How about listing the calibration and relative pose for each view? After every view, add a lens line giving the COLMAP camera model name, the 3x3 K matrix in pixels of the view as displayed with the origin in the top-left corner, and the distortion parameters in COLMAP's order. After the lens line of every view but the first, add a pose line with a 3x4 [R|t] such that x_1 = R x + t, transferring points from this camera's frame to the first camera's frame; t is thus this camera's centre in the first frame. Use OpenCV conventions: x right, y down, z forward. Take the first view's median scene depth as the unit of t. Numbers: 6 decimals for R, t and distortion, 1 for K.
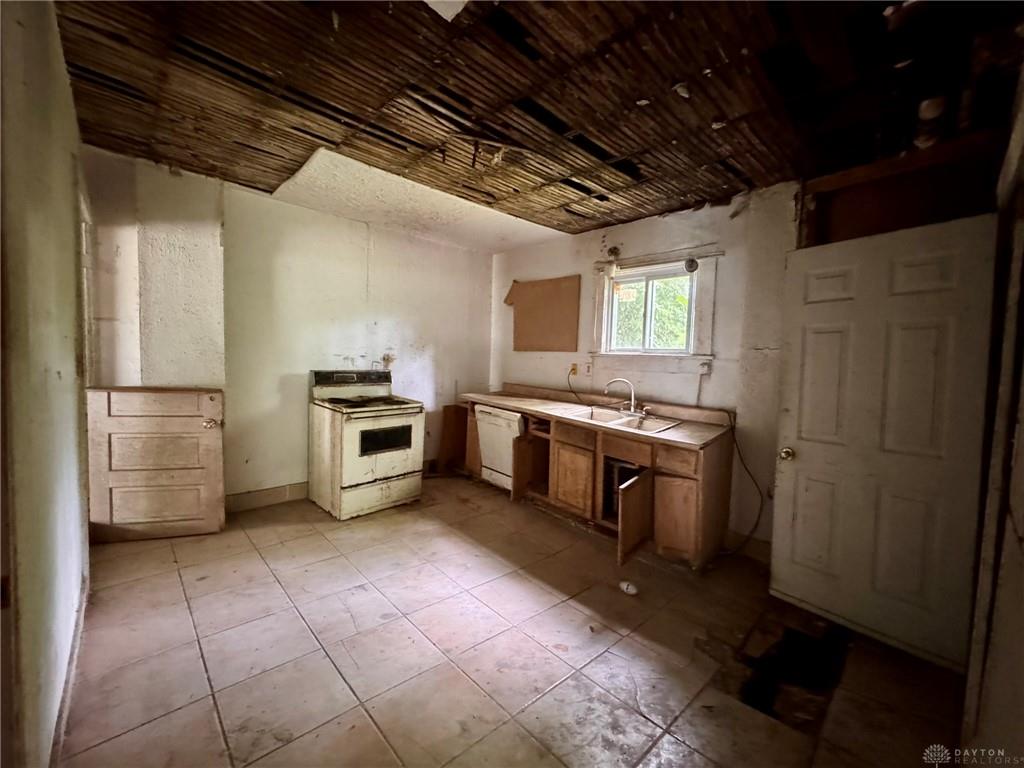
lens RADIAL K [[410.0, 0, 512.0], [0, 410.0, 384.0], [0, 0, 1]] dist [-0.001843, 0.000115]
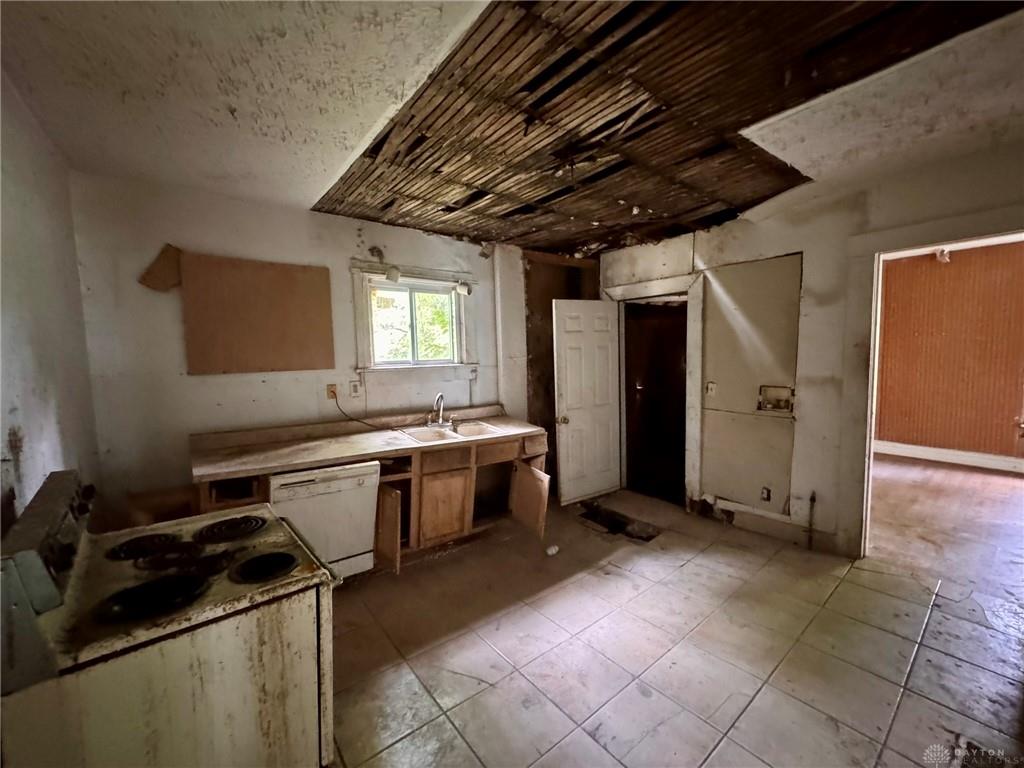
lens RADIAL K [[410.0, 0, 512.0], [0, 410.0, 384.0], [0, 0, 1]] dist [-0.001843, 0.000115]
pose [[0.097735, -0.123301, 0.987545, -0.741296], [0.086265, 0.989610, 0.115021, -0.140834], [-0.991467, 0.073949, 0.107357, 0.753548]]
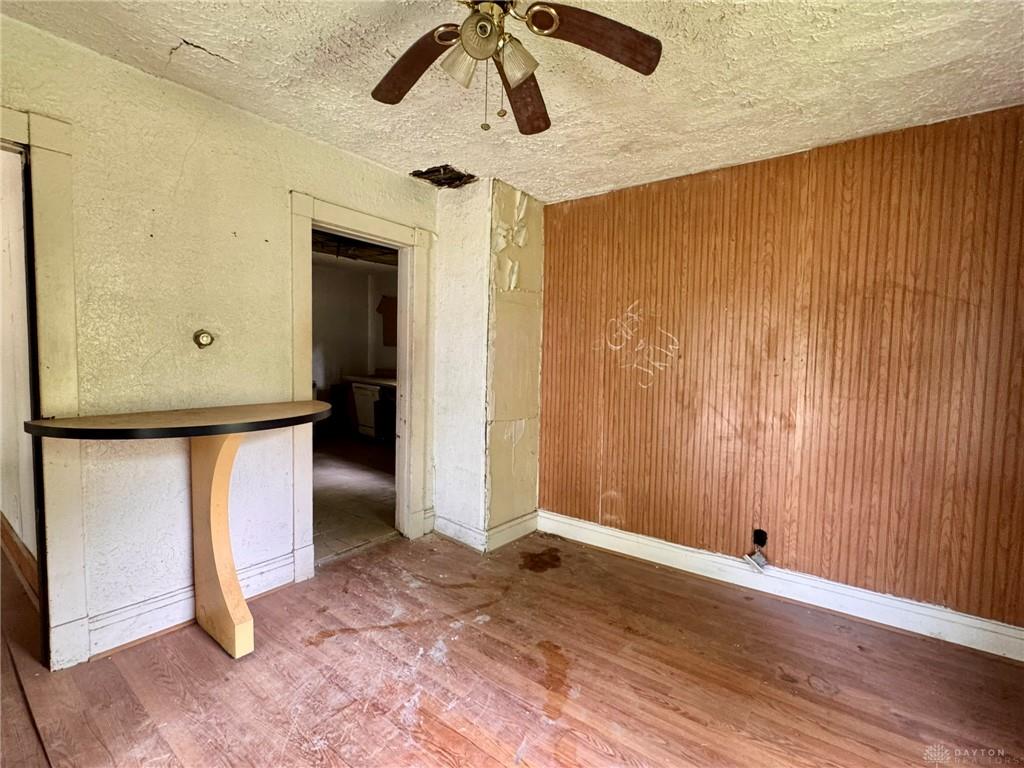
lens RADIAL K [[479.2, 0, 512.0], [0, 479.2, 384.0], [0, 0, 1]] dist [-0.001445, -0.000081]
pose [[0.987288, -0.020406, 0.157626, 0.262186], [0.018539, 0.999740, 0.013306, 0.053133], [-0.157857, -0.010215, 0.987409, -1.012481]]
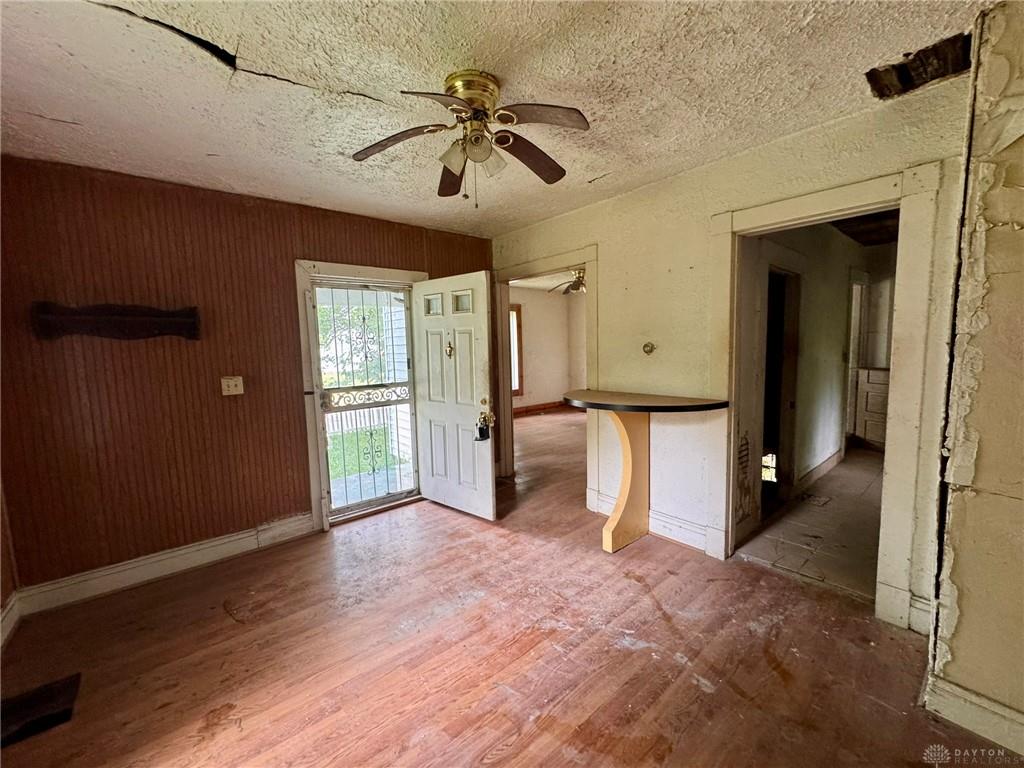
lens RADIAL K [[410.0, 0, 512.0], [0, 410.0, 384.0], [0, 0, 1]] dist [-0.001843, 0.000115]
pose [[-0.057740, 0.061484, -0.996437, 0.869465], [-0.035564, 0.997342, 0.063601, 0.018151], [0.997698, 0.039109, -0.055400, -0.477671]]
